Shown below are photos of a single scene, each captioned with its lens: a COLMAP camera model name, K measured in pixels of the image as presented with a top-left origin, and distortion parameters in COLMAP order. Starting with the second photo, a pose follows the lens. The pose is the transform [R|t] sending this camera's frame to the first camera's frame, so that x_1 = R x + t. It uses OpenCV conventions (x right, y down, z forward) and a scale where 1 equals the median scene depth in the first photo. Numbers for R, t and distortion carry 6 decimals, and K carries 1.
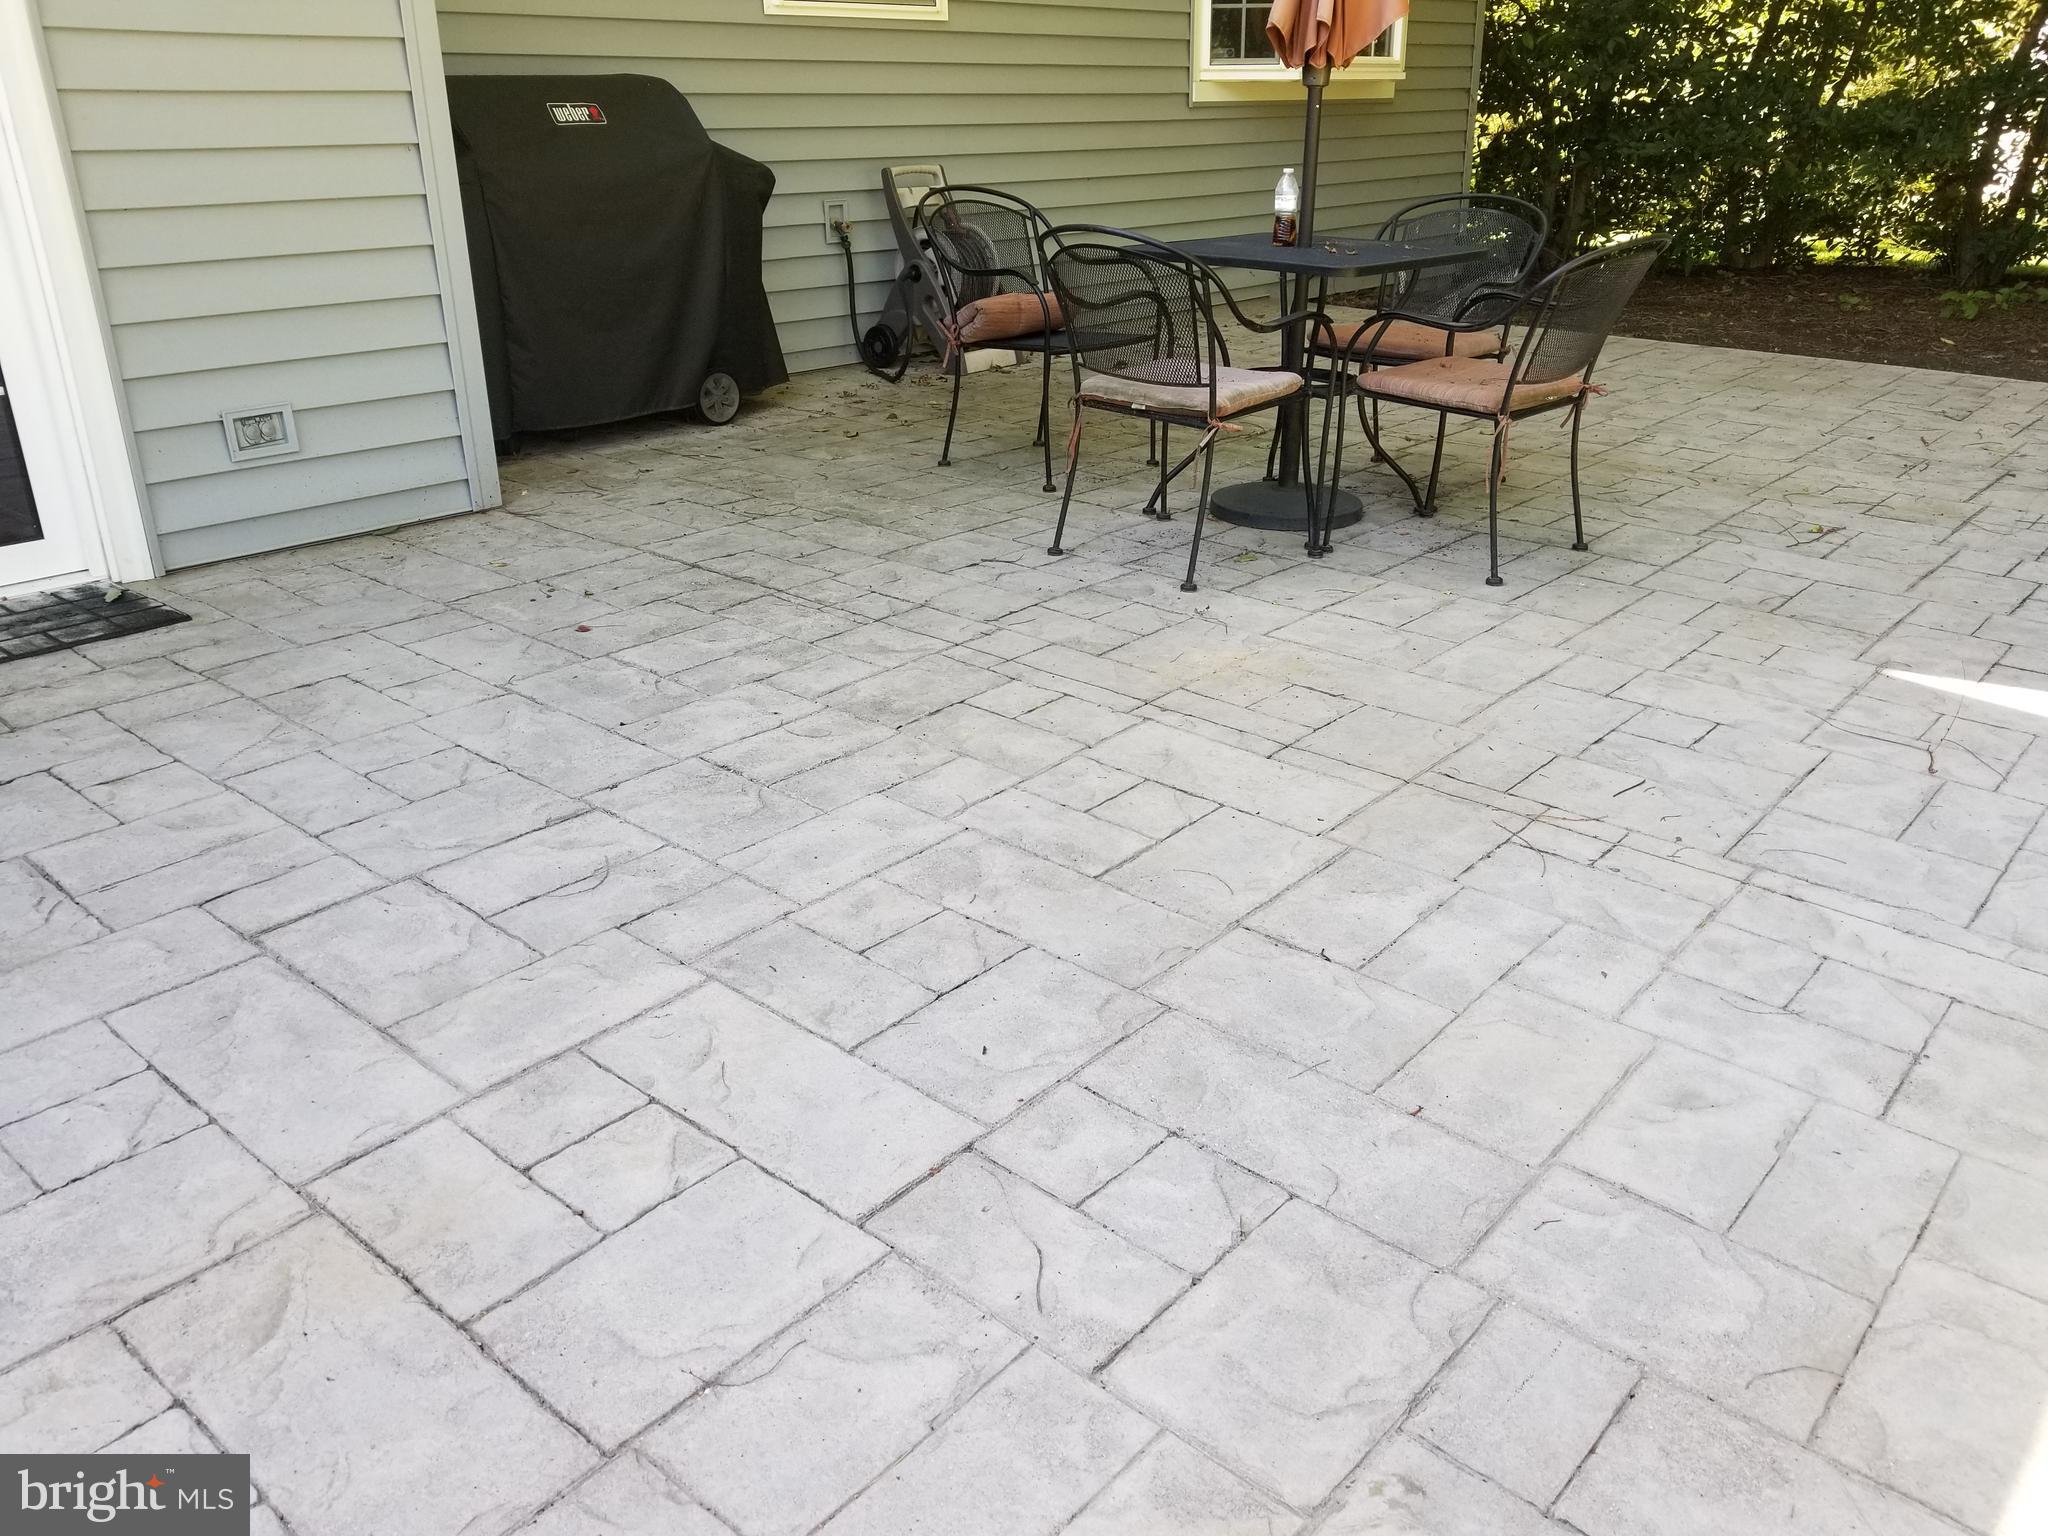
lens RADIAL K [[1565.3, 0, 1029.0], [0, 1565.3, 755.8], [0, 0, 1]] dist [-0.002392, 0.000437]
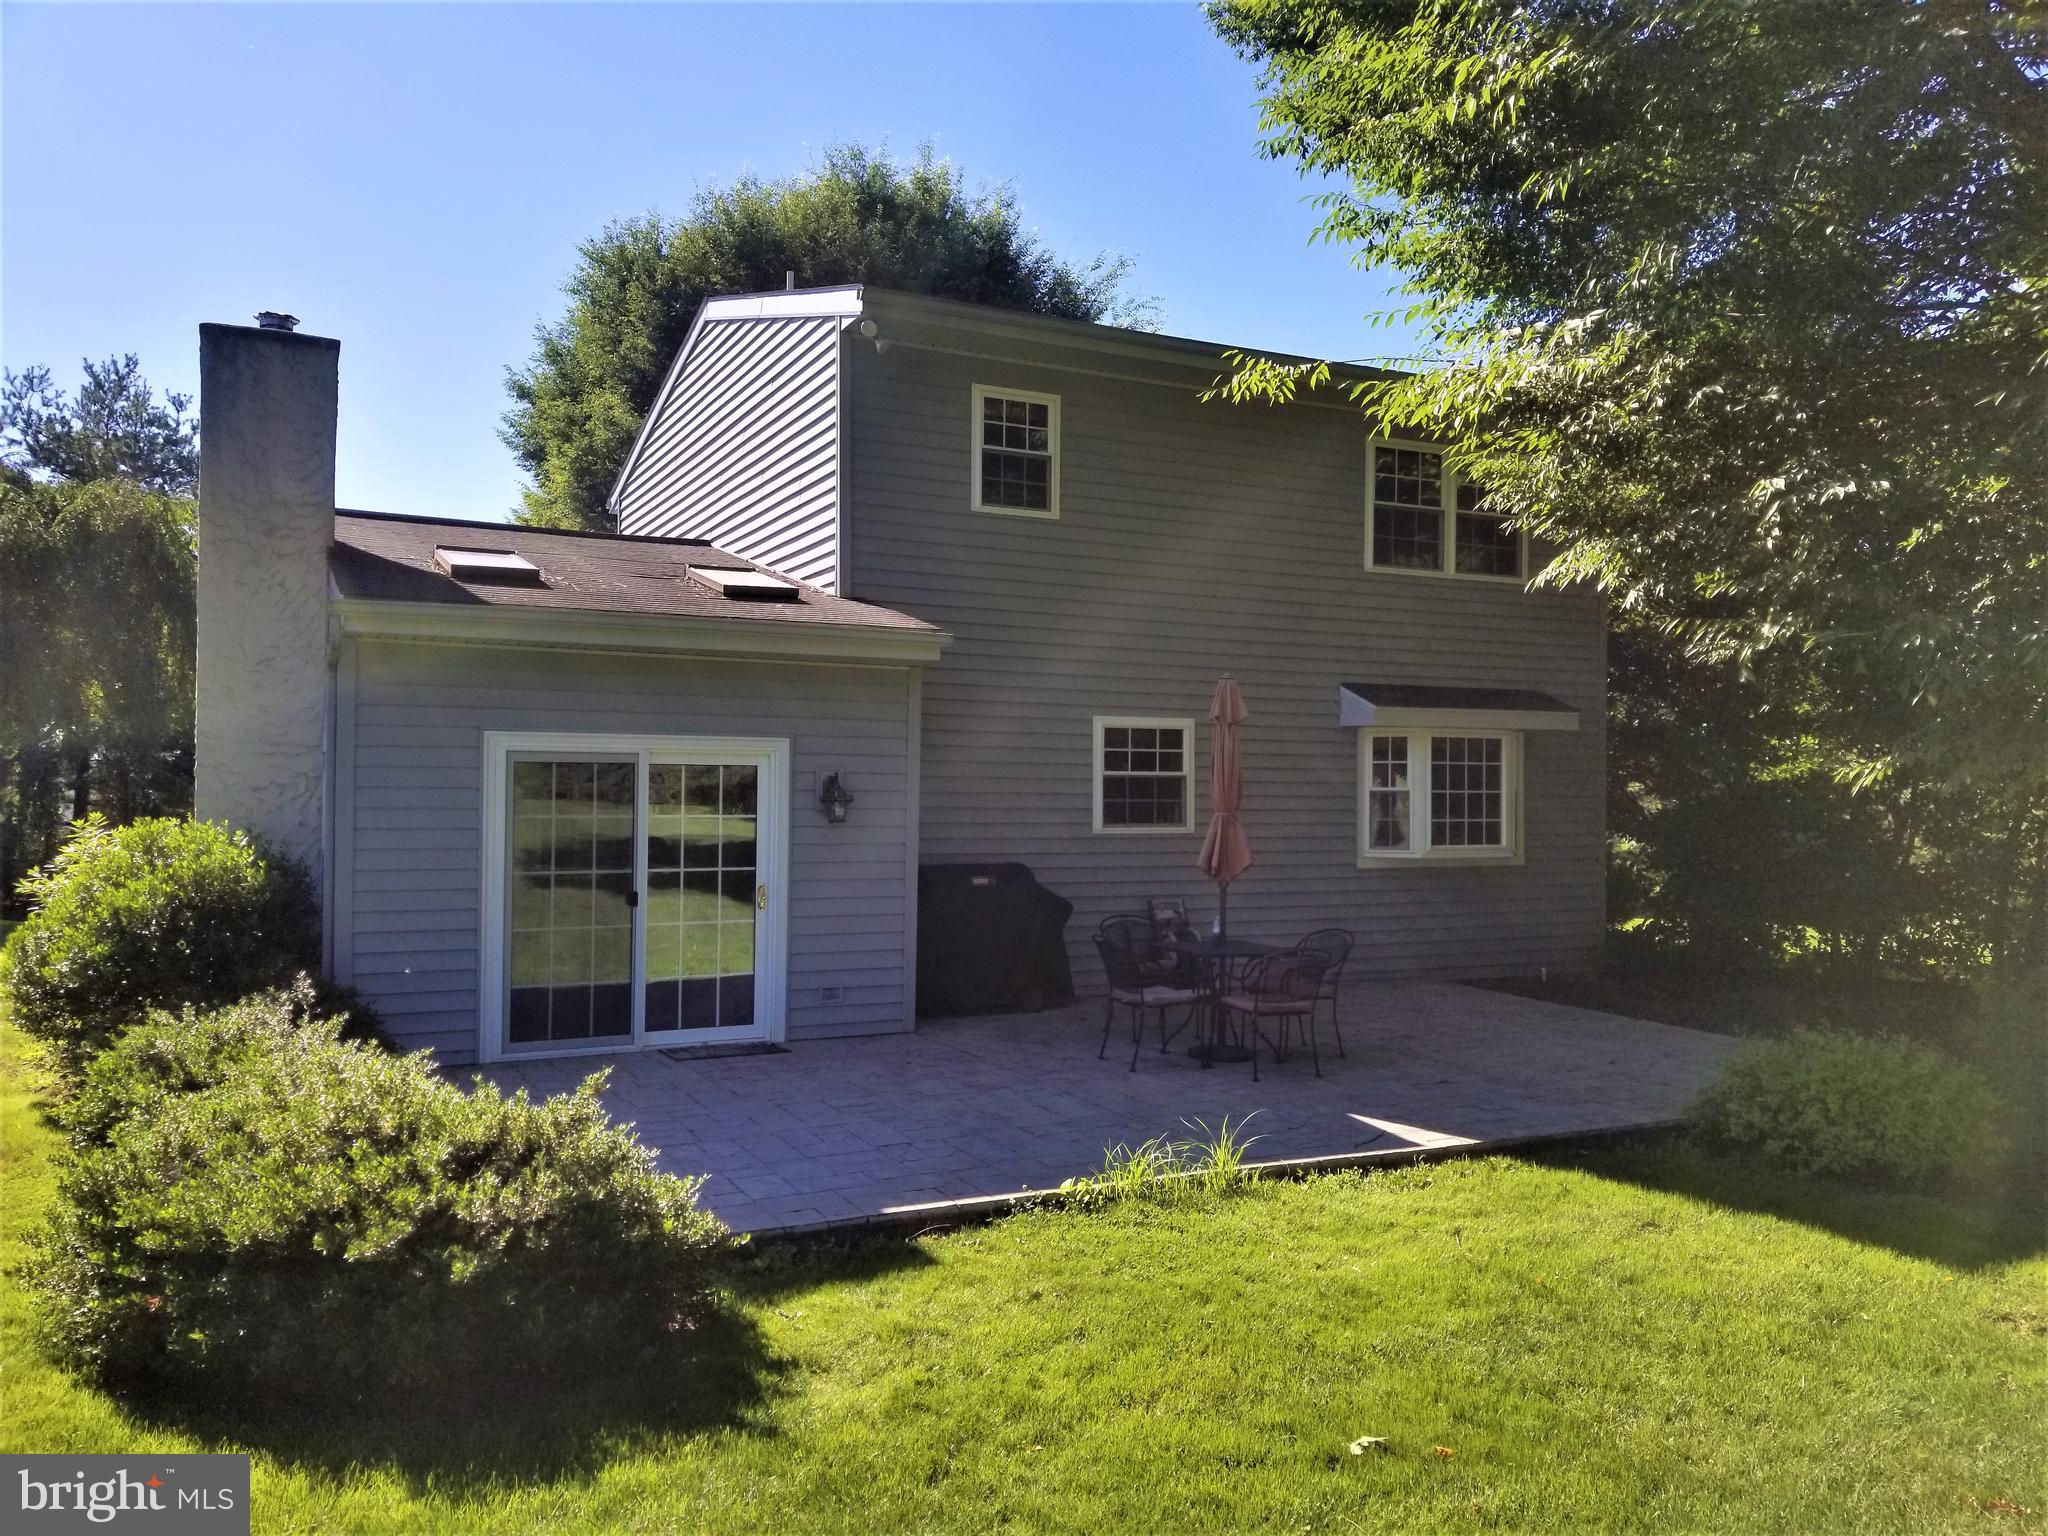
lens RADIAL K [[1565.3, 0, 1018.6], [0, 1565.3, 767.7], [0, 0, 1]] dist [-0.002392, 0.000437]
pose [[0.925016, 0.007062, -0.379864, 0.746448], [-0.160240, 0.913802, -0.373216, 0.353414], [0.344484, 0.406099, 0.846412, -1.194583]]
